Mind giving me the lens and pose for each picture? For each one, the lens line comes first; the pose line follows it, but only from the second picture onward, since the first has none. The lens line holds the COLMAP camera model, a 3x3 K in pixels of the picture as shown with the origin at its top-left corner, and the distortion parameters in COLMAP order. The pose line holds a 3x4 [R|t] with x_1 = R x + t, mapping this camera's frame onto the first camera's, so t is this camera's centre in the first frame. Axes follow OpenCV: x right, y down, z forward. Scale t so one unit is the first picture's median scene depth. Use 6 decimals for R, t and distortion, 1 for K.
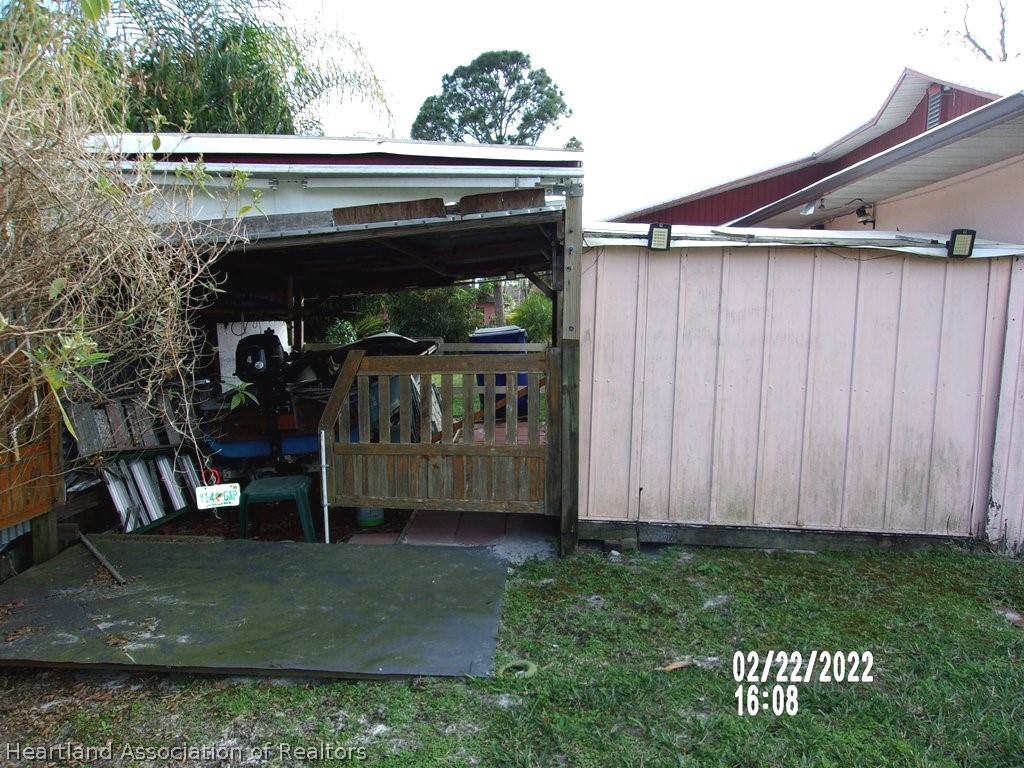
lens RADIAL K [[813.5, 0, 515.0], [0, 813.5, 389.2], [0, 0, 1]] dist [-0.006890, 0.023896]
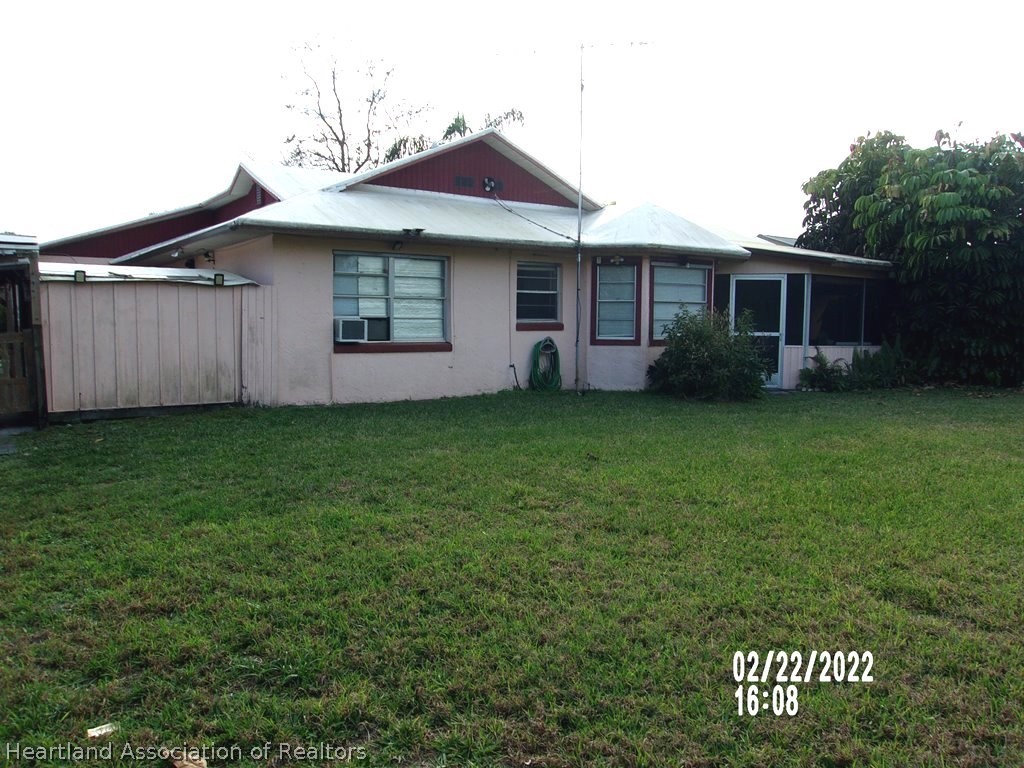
lens RADIAL K [[813.5, 0, 511.0], [0, 813.5, 368.3], [0, 0, 1]] dist [-0.006890, 0.023896]
pose [[0.796593, -0.065448, 0.600962, -0.220918], [0.086565, 0.996227, -0.006251, 0.165637], [-0.598286, 0.057001, 0.799253, -1.368857]]
